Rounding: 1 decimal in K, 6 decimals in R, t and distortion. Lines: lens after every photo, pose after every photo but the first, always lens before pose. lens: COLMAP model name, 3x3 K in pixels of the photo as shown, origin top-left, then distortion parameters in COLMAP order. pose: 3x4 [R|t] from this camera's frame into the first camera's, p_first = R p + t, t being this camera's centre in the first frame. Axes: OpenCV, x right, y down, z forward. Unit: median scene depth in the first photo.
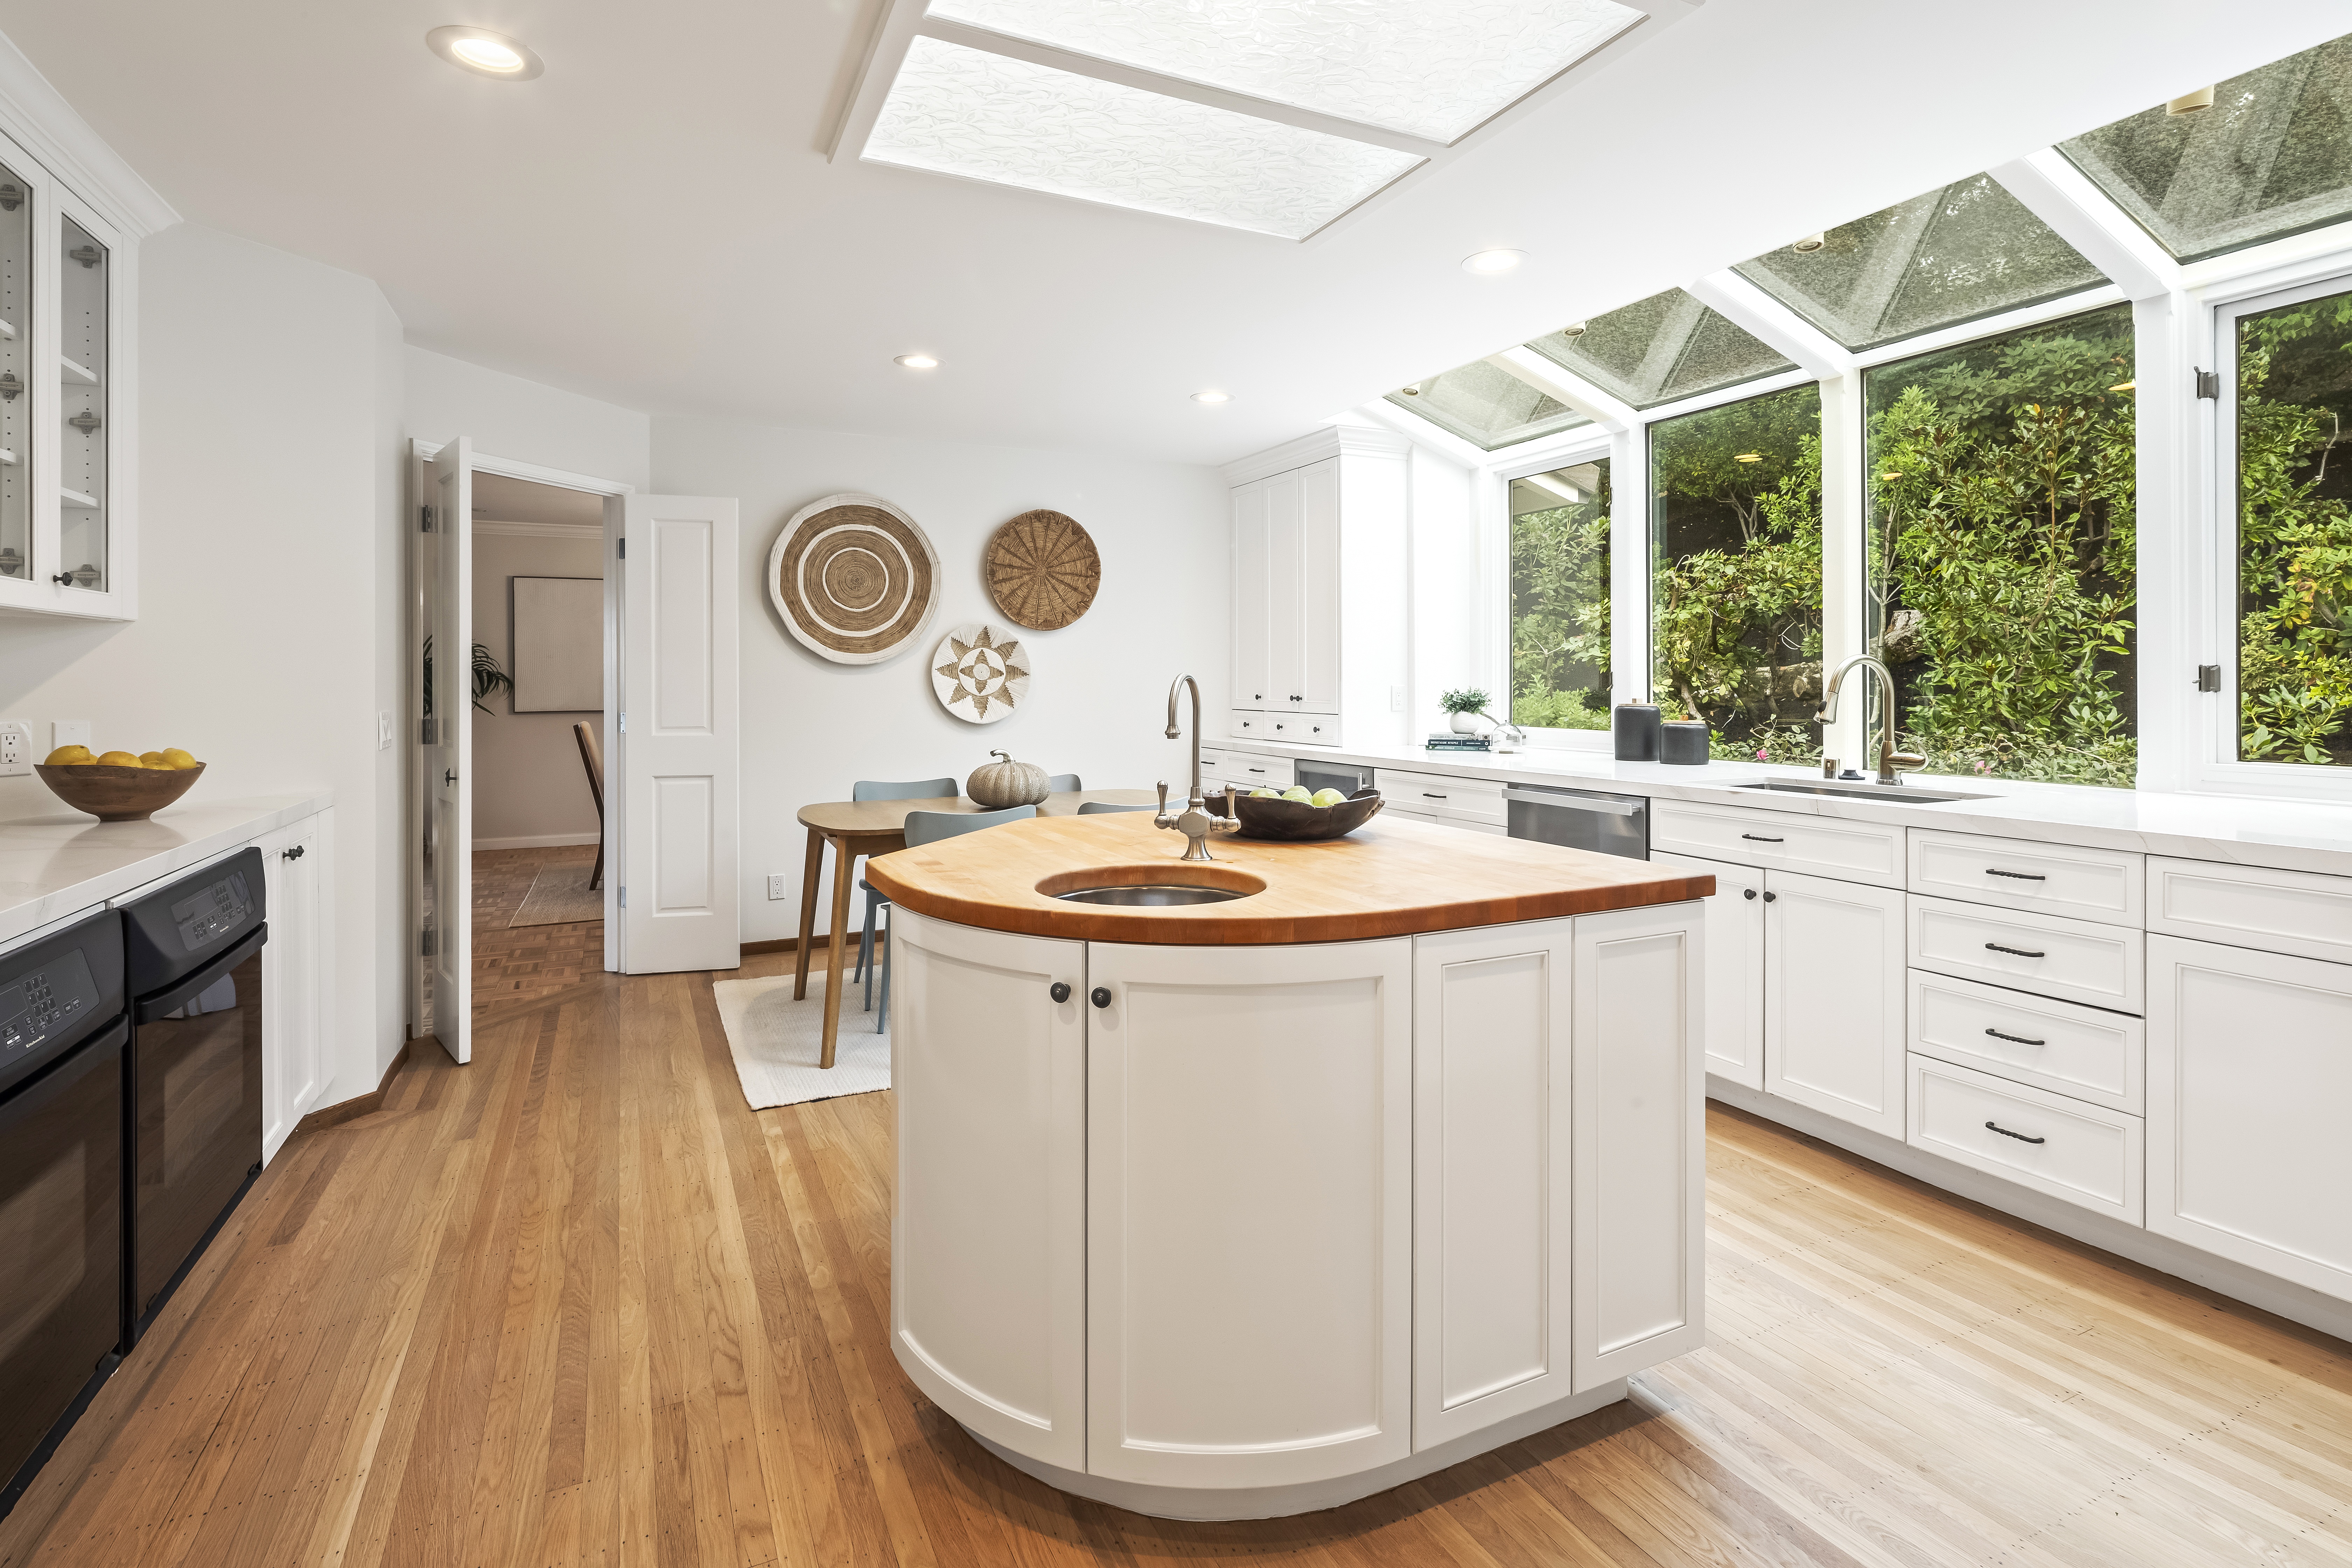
lens RADIAL K [[1142.5, 0, 1177.9], [0, 1142.5, 698.4], [0, 0, 1]] dist [0.000717, -0.002429]
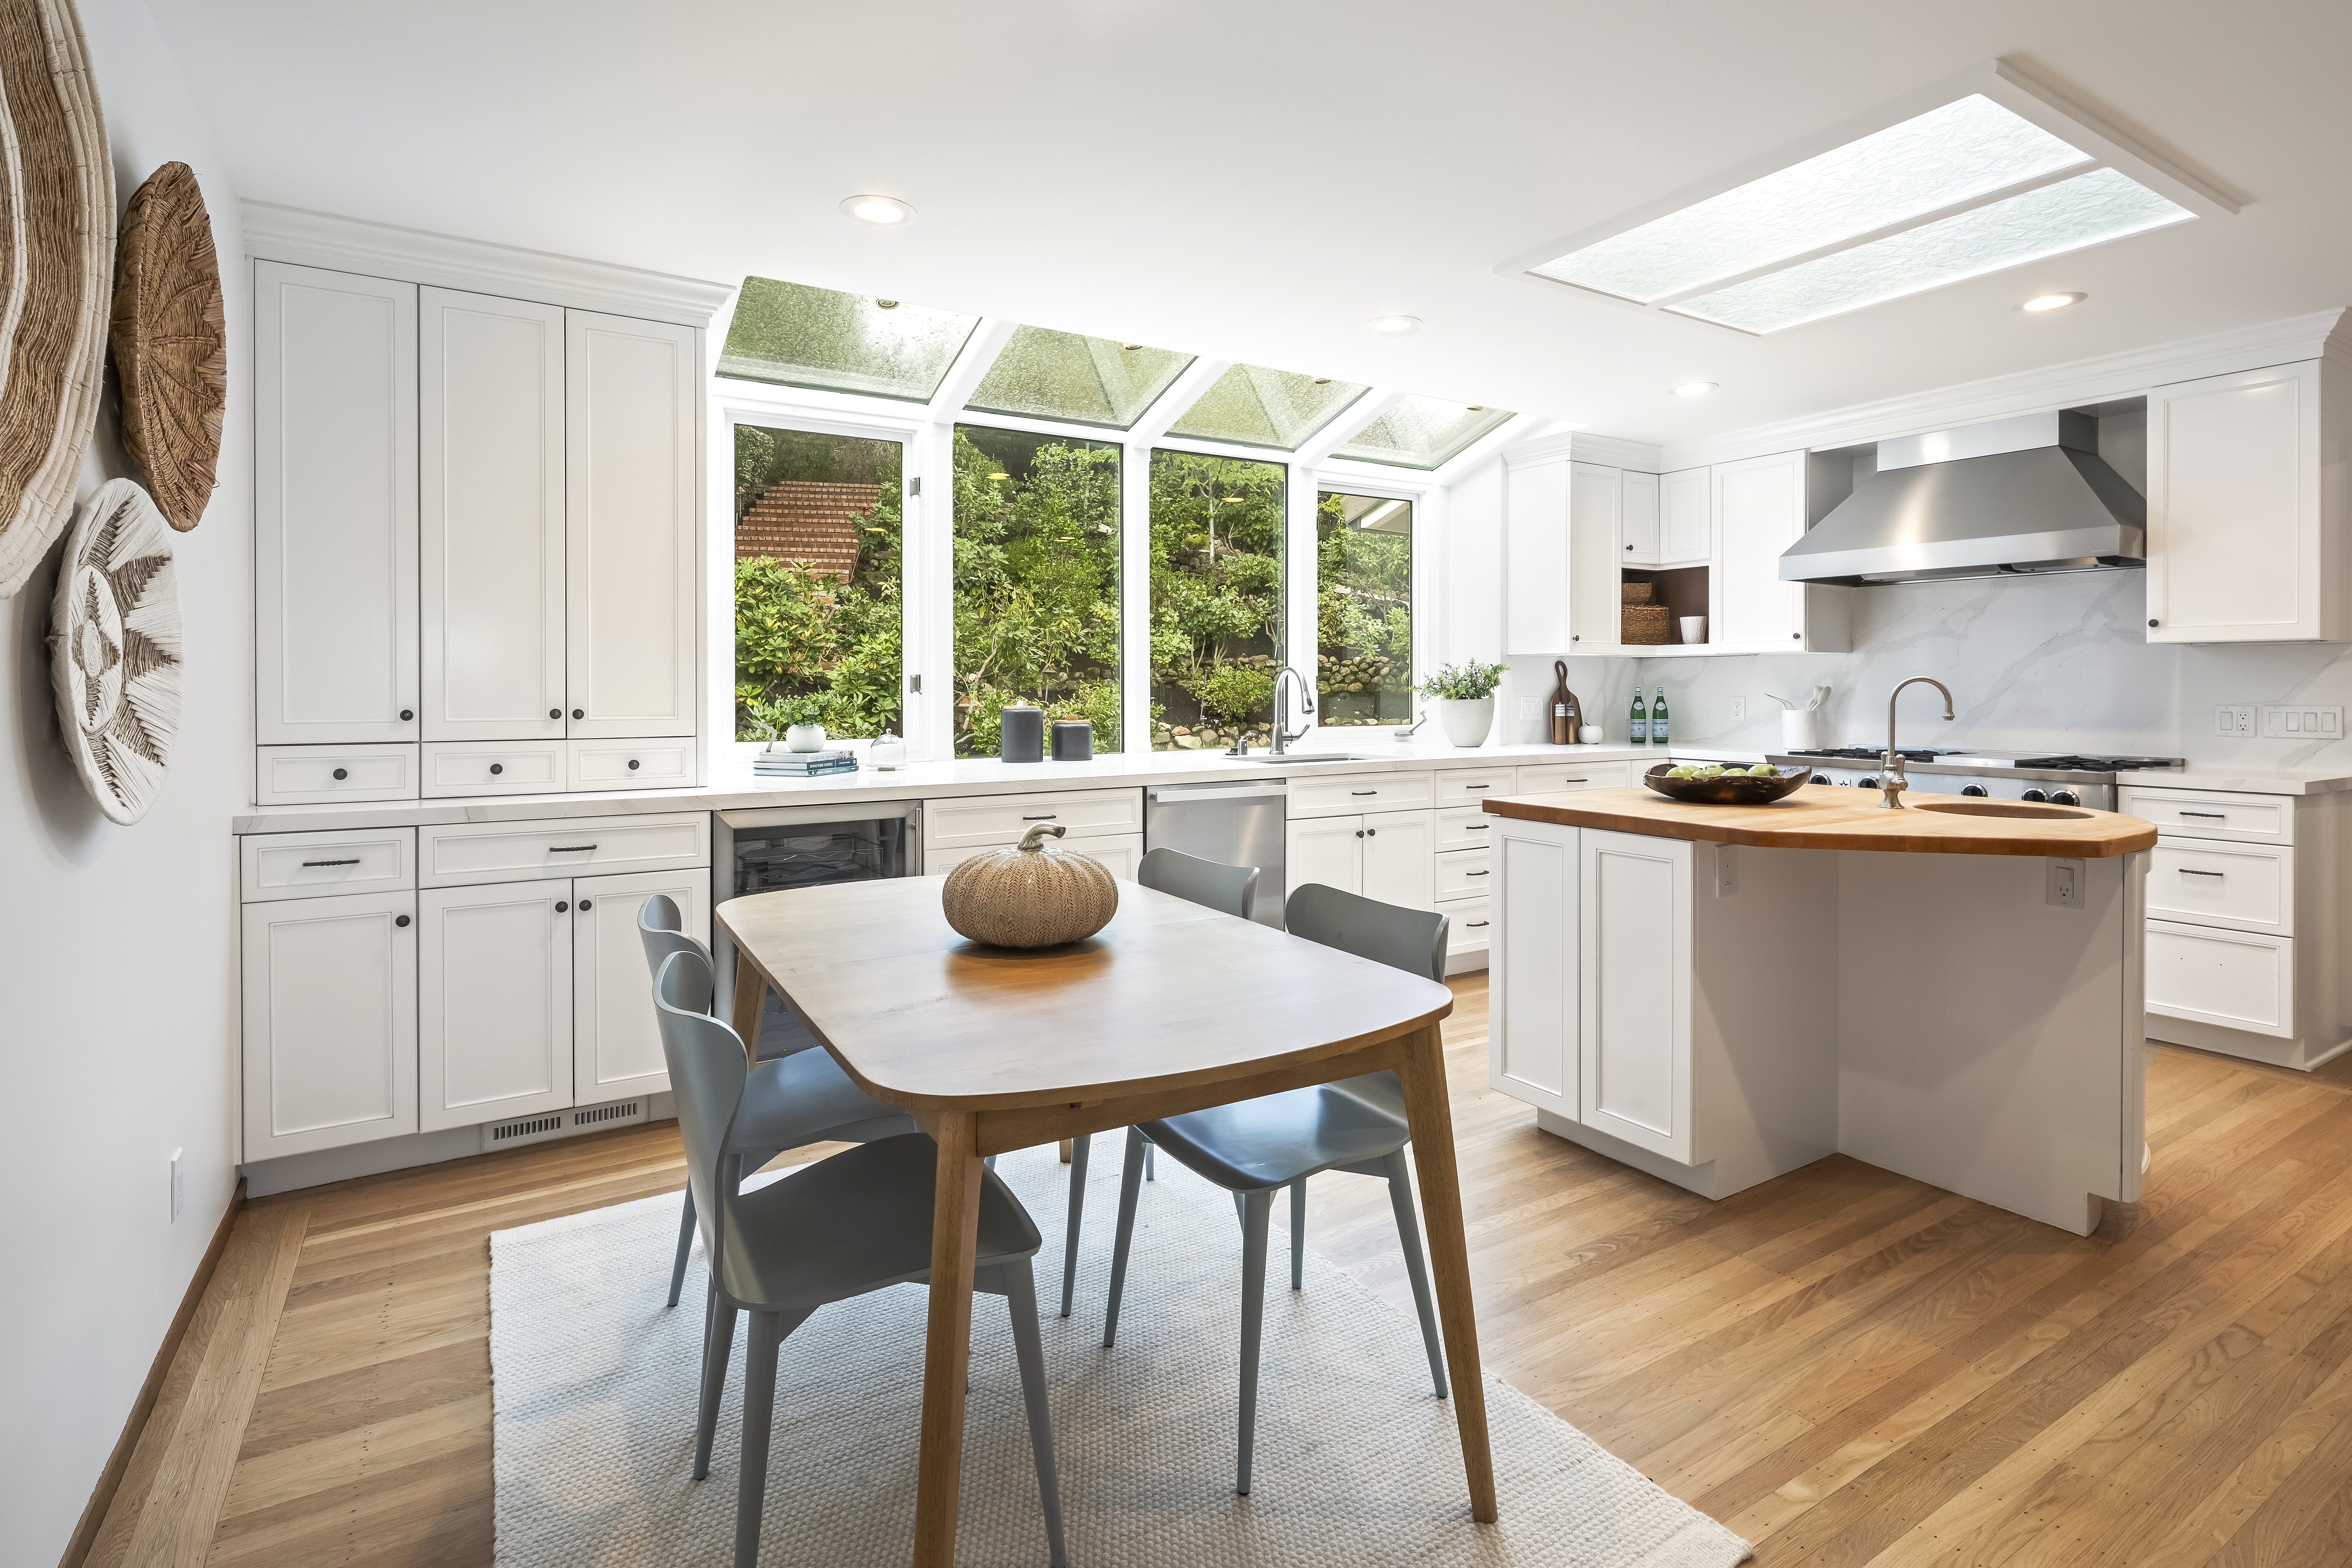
lens RADIAL K [[1142.5, 0, 1177.9], [0, 1142.5, 698.4], [0, 0, 1]] dist [0.000717, -0.002429]
pose [[-0.100881, -0.008941, 0.994858, -0.916121], [0.018177, 0.999776, 0.010829, -0.016518], [-0.994732, 0.019176, -0.100696, 1.420229]]
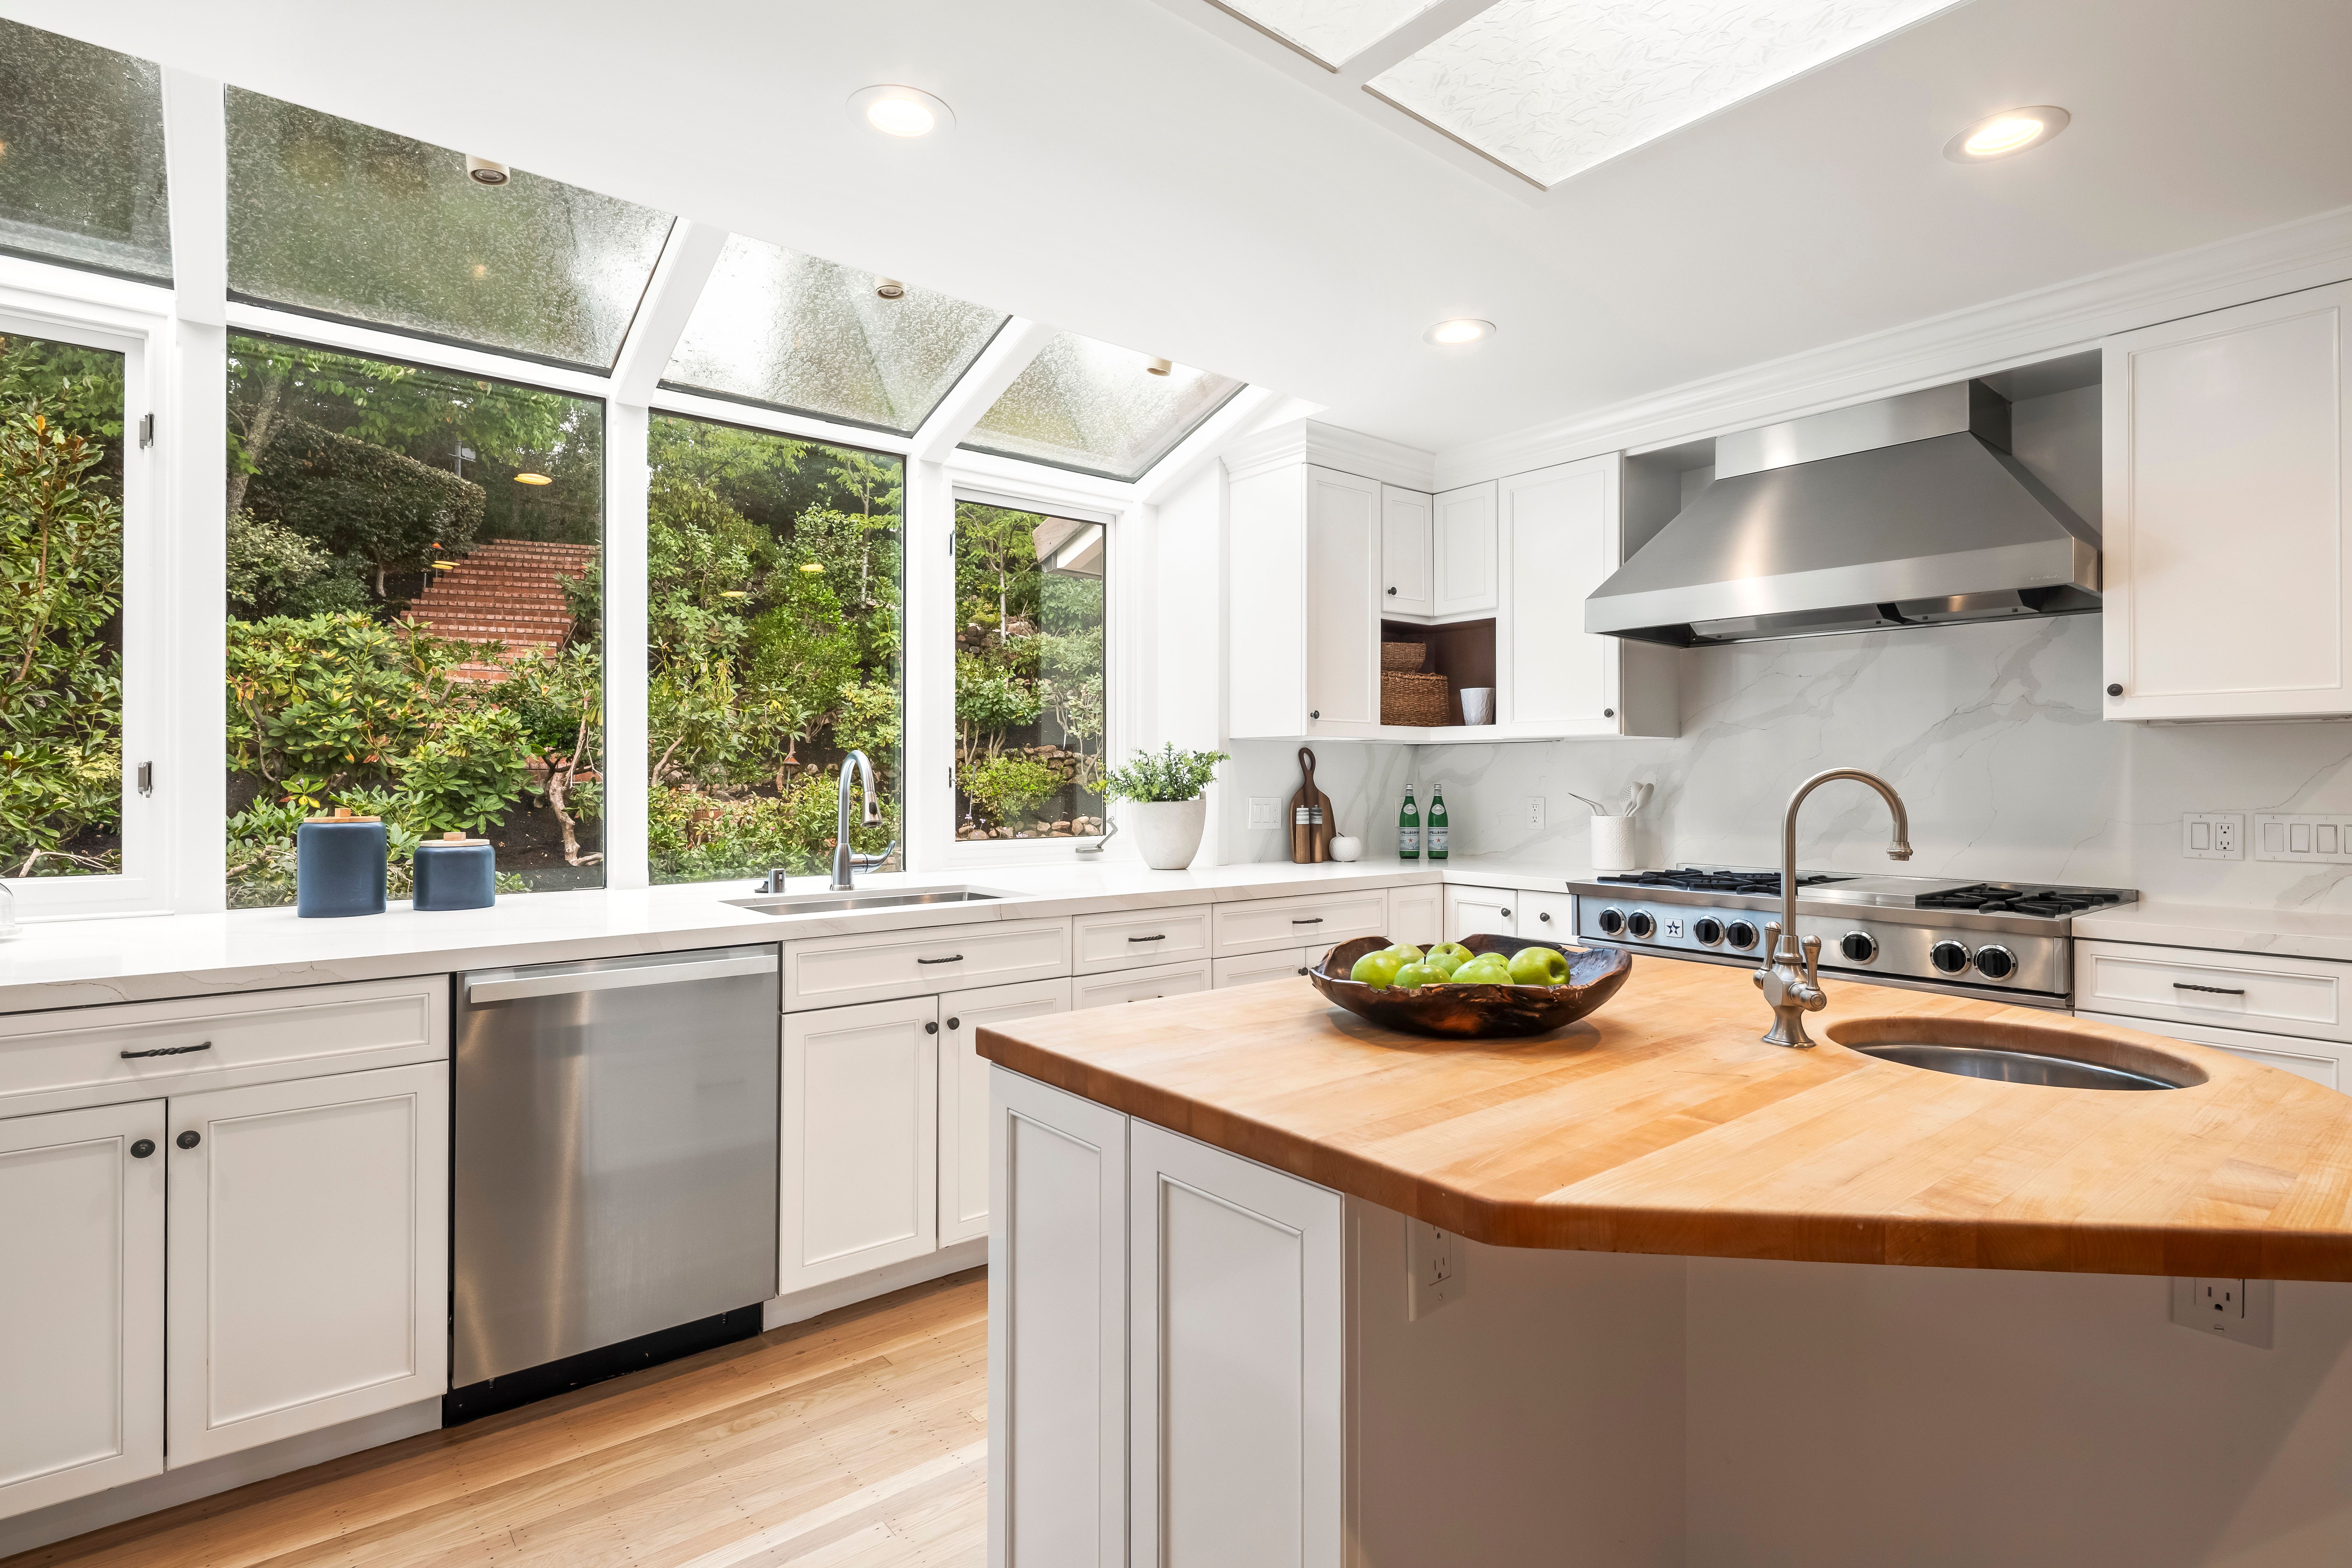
lens RADIAL K [[1166.4, 0, 1176.0], [0, 1166.4, 784.0], [0, 0, 1]] dist [-0.000687, -0.000518]
pose [[-0.236301, -0.002042, 0.971678, -0.404687], [0.016561, 0.999844, 0.006129, -0.014003], [-0.971539, 0.017540, -0.236230, 1.066857]]
